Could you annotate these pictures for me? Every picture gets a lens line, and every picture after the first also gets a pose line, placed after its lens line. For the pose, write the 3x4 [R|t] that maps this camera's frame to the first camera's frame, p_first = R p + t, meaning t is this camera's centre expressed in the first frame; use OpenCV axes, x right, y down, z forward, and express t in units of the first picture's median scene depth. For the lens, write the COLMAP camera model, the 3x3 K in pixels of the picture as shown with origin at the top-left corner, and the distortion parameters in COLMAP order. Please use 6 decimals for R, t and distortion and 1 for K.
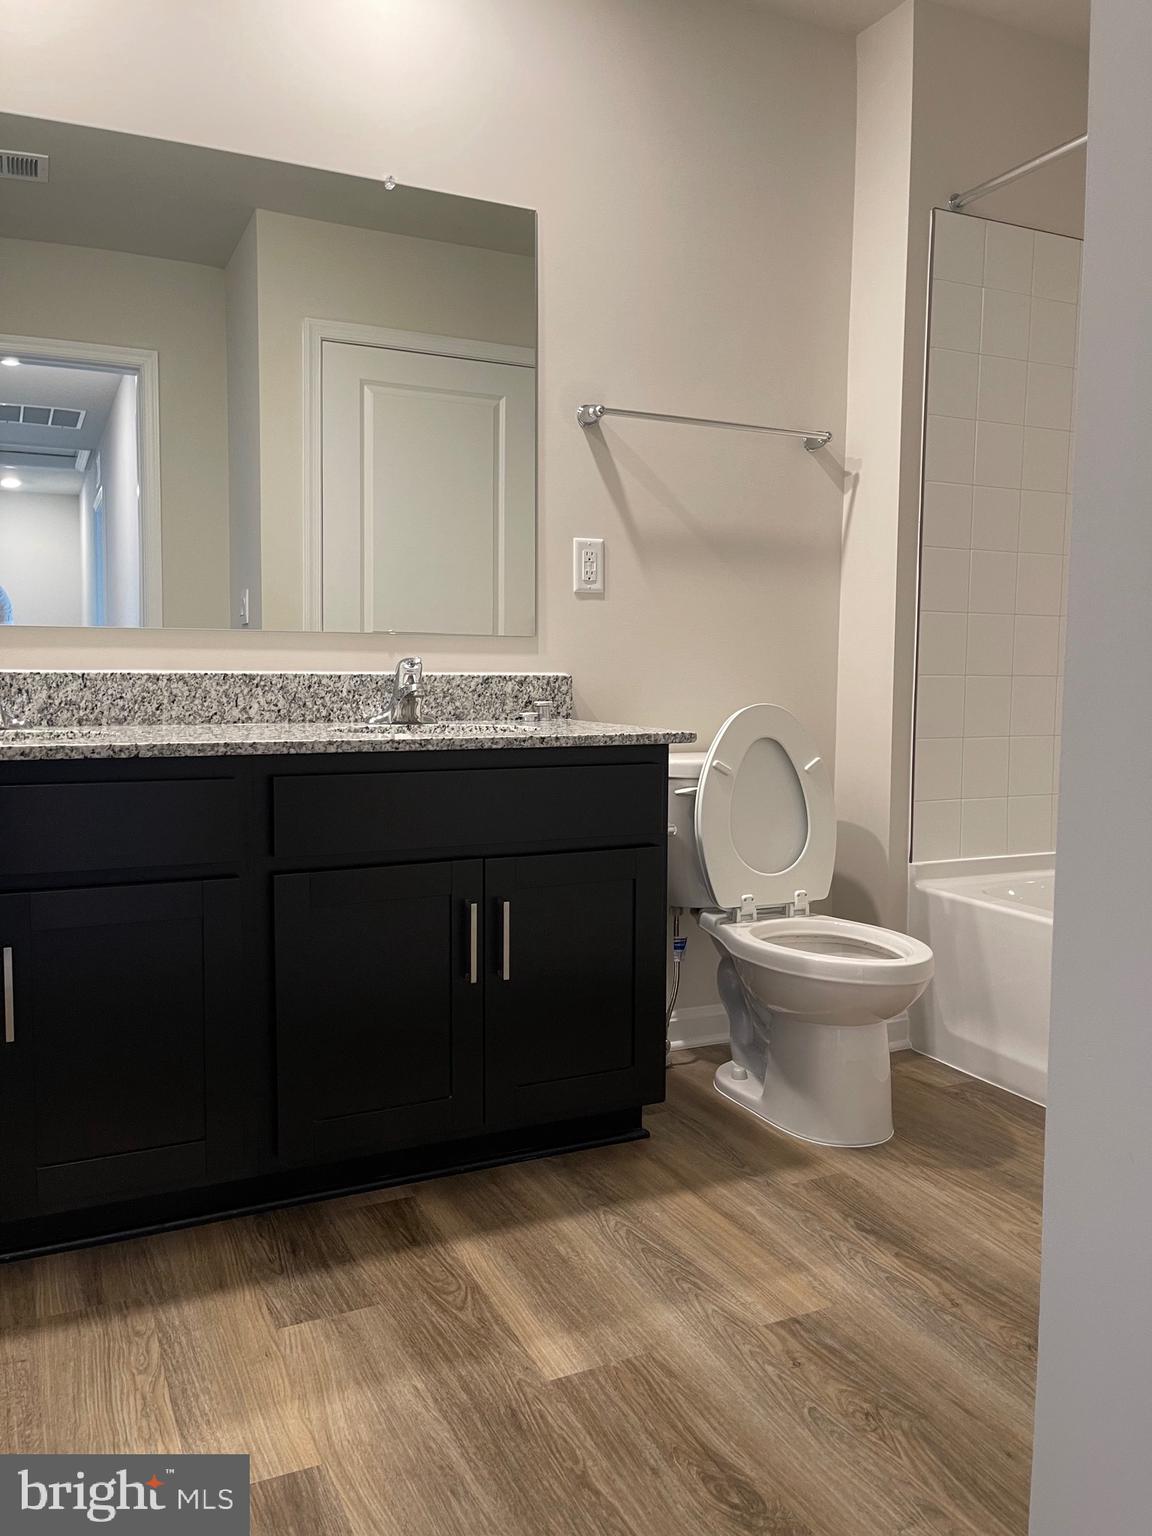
lens RADIAL K [[1149.2, 0, 573.4], [0, 1149.2, 762.4], [0, 0, 1]] dist [0.067529, -0.080941]
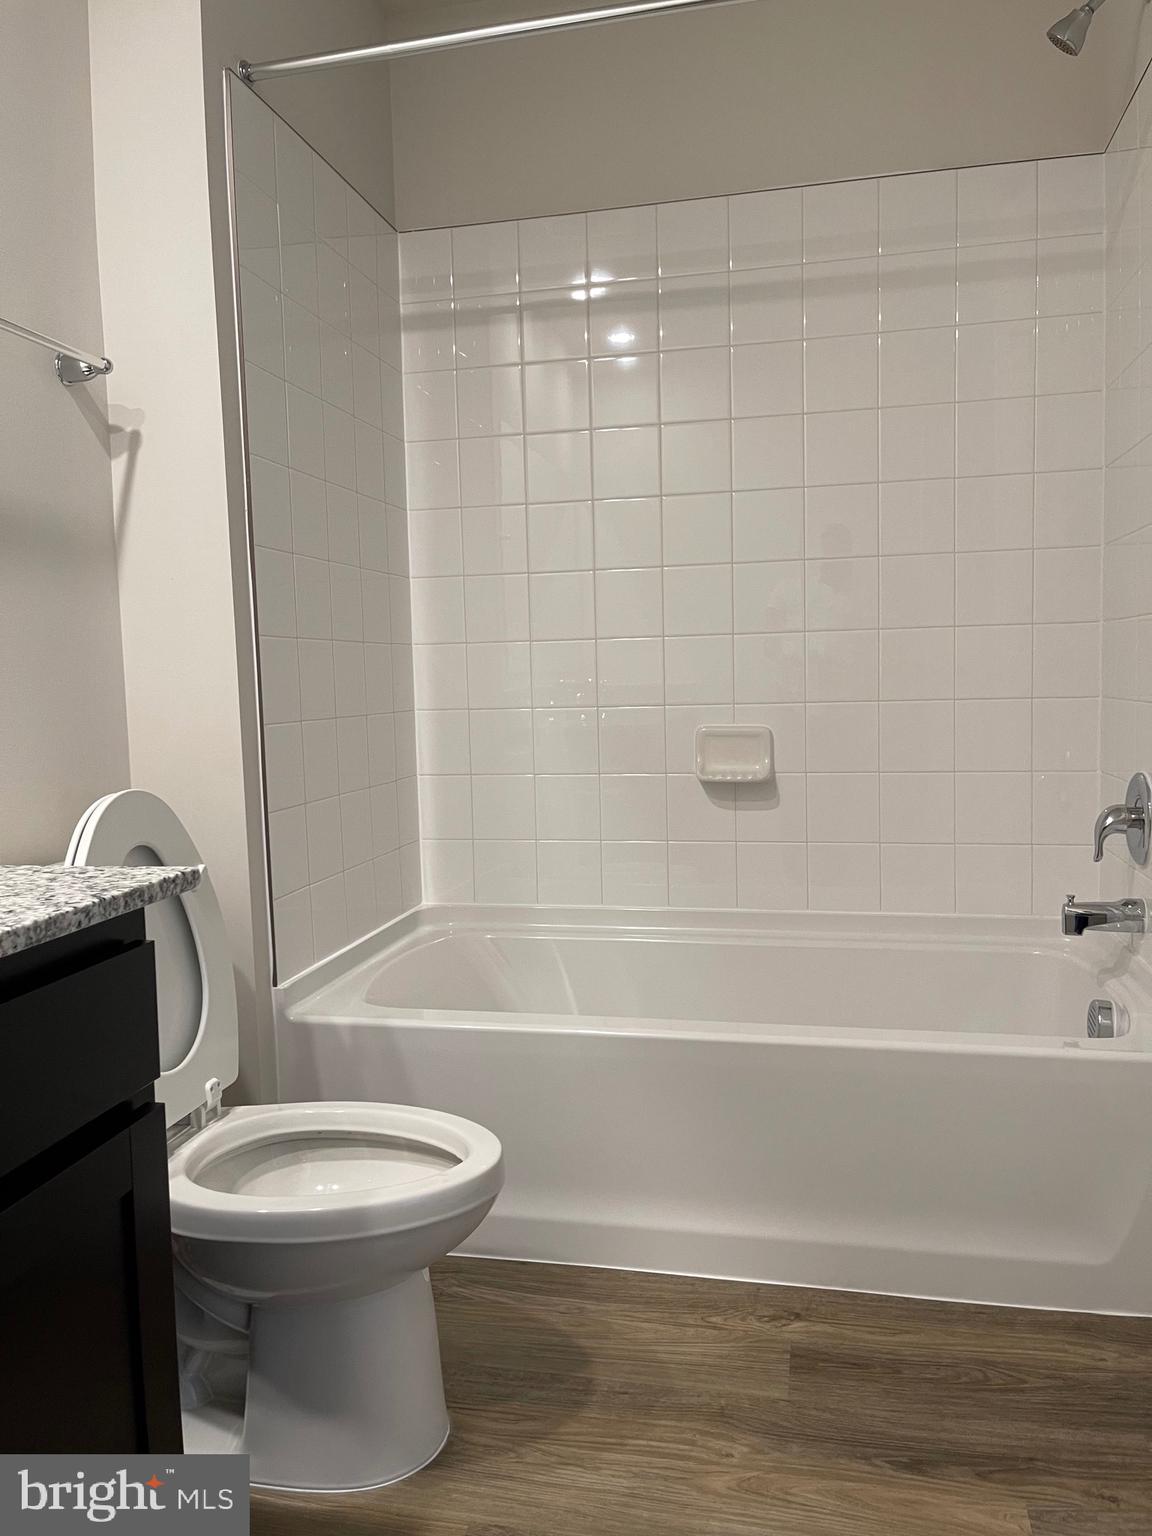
lens RADIAL K [[1149.2, 0, 578.9], [0, 1149.2, 767.9], [0, 0, 1]] dist [0.067529, -0.080941]
pose [[0.606597, -0.080527, 0.790921, -0.157978], [0.089885, 0.995425, 0.032411, -0.057148], [-0.789912, 0.051432, 0.611060, 0.421743]]
